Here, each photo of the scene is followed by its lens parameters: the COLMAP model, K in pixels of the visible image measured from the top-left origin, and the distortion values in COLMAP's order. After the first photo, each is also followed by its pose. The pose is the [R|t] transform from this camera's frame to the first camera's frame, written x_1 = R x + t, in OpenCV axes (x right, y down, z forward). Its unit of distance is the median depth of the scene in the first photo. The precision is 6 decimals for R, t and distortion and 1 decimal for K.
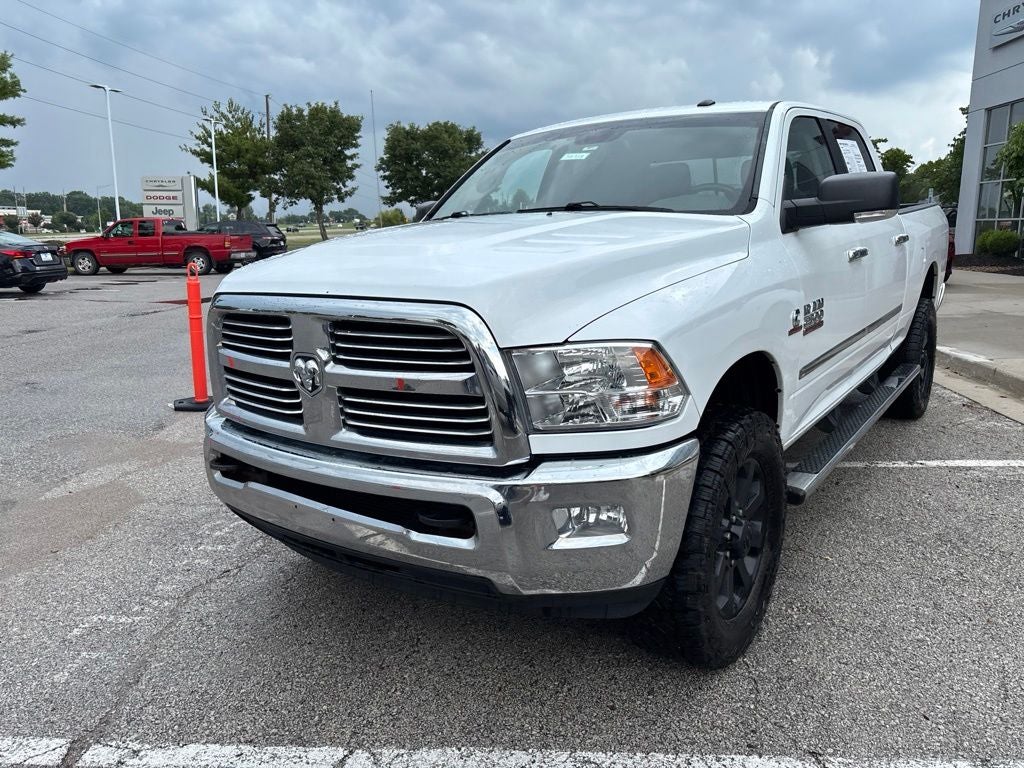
lens RADIAL K [[774.8, 0, 511.7], [0, 774.8, 378.7], [0, 0, 1]] dist [0.044779, -0.055021]
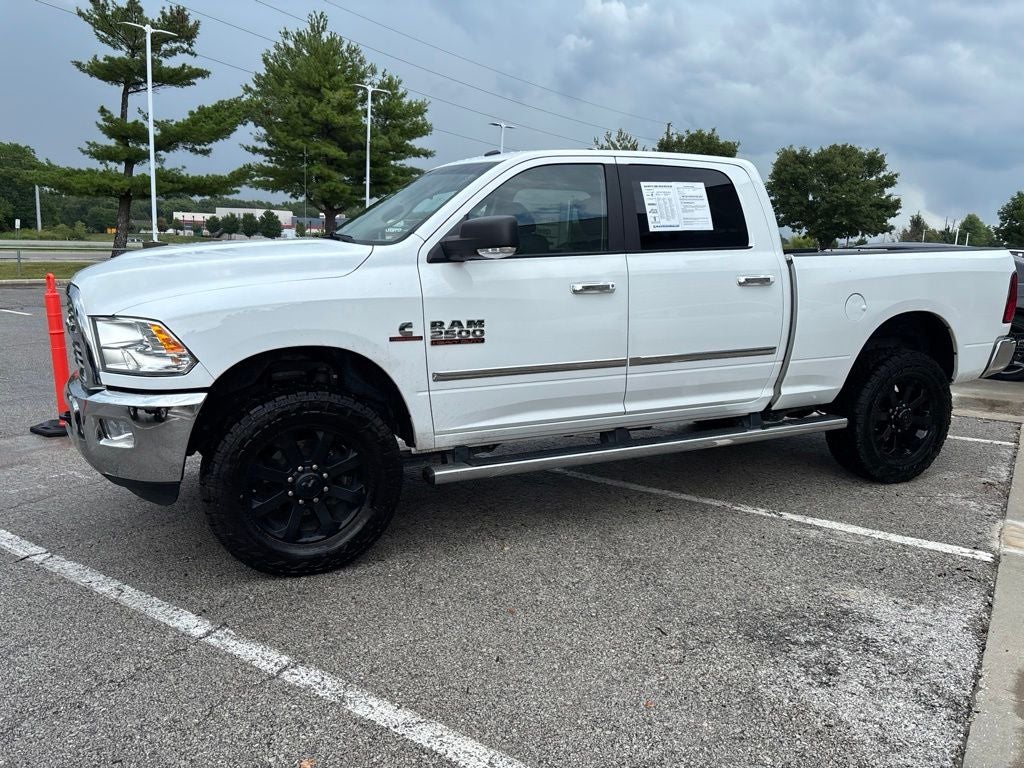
lens RADIAL K [[774.8, 0, 517.8], [0, 774.8, 374.5], [0, 0, 1]] dist [0.044779, -0.055021]
pose [[0.865652, 0.122519, -0.485423, 0.921543], [-0.138228, 0.990394, 0.003471, -0.027676], [0.481186, 0.064094, 0.874272, -0.001106]]
